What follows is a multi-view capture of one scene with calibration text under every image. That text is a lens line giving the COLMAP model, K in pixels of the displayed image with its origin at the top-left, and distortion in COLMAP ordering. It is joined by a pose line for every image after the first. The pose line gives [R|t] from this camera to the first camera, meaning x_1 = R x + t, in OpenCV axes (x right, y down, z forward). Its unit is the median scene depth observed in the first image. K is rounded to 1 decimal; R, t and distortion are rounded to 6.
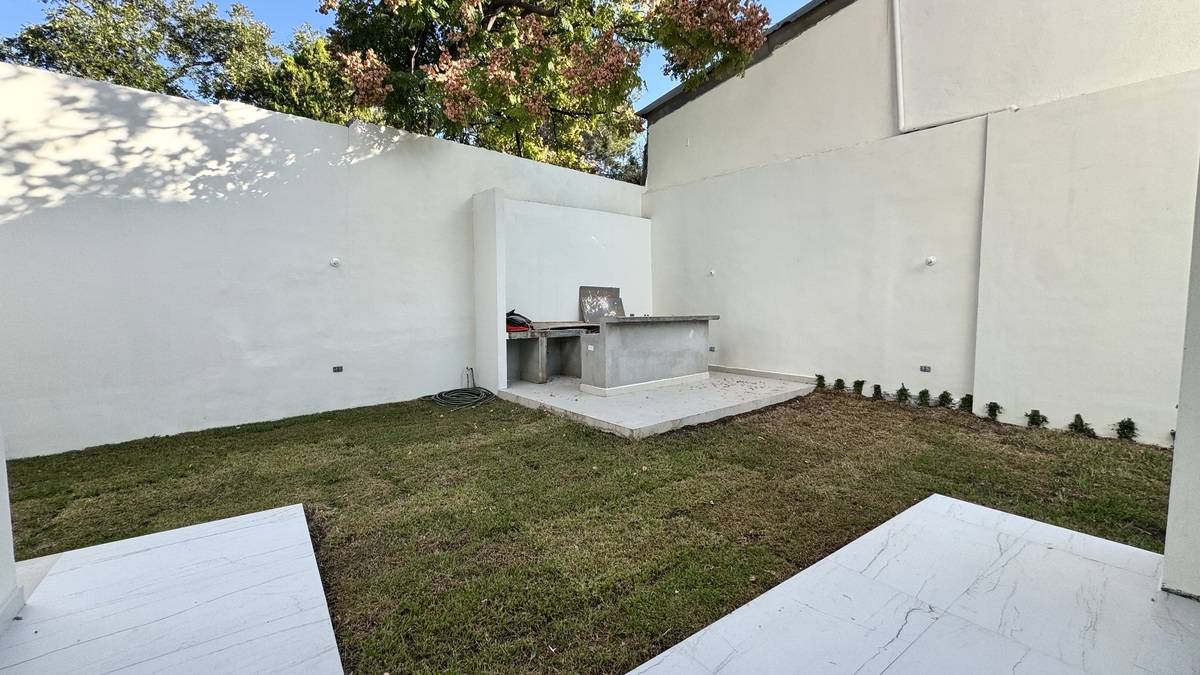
lens RADIAL K [[484.7, 0, 610.2], [0, 484.7, 337.9], [0, 0, 1]] dist [0.002861, -0.000185]
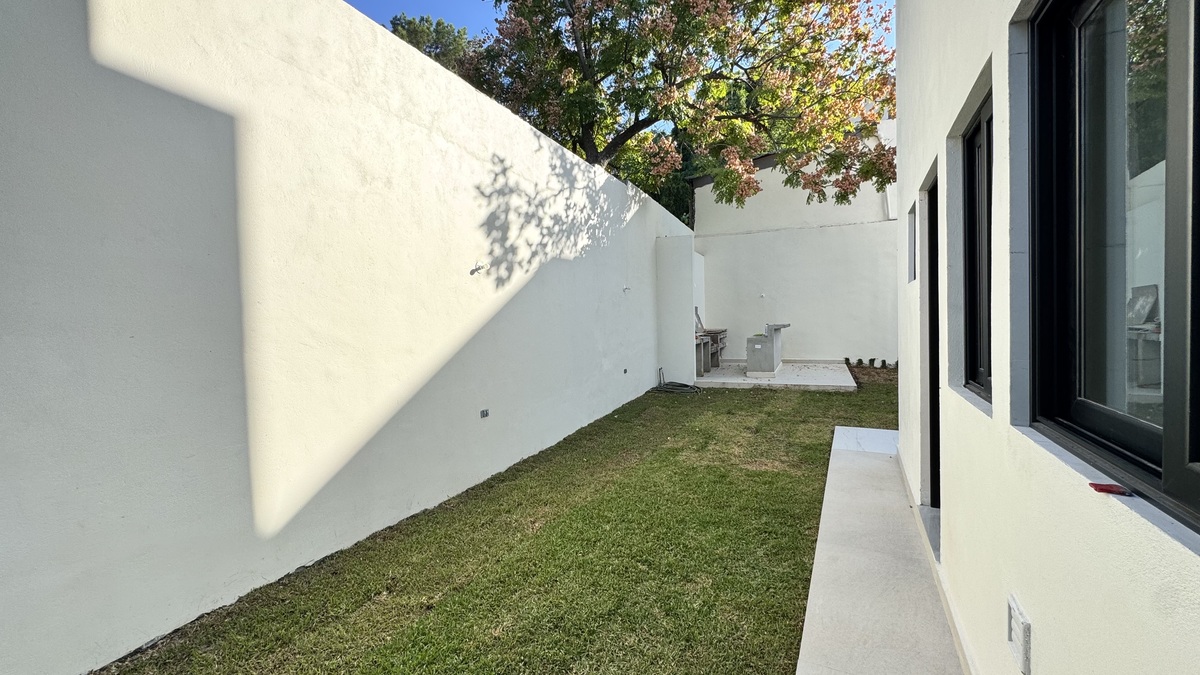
lens RADIAL K [[484.7, 0, 597.3], [0, 484.7, 372.2], [0, 0, 1]] dist [0.002861, -0.000185]
pose [[0.896400, -0.067567, 0.438066, -1.543586], [0.045638, 0.997130, 0.060409, -0.021645], [-0.440891, -0.034158, 0.896911, -0.204569]]
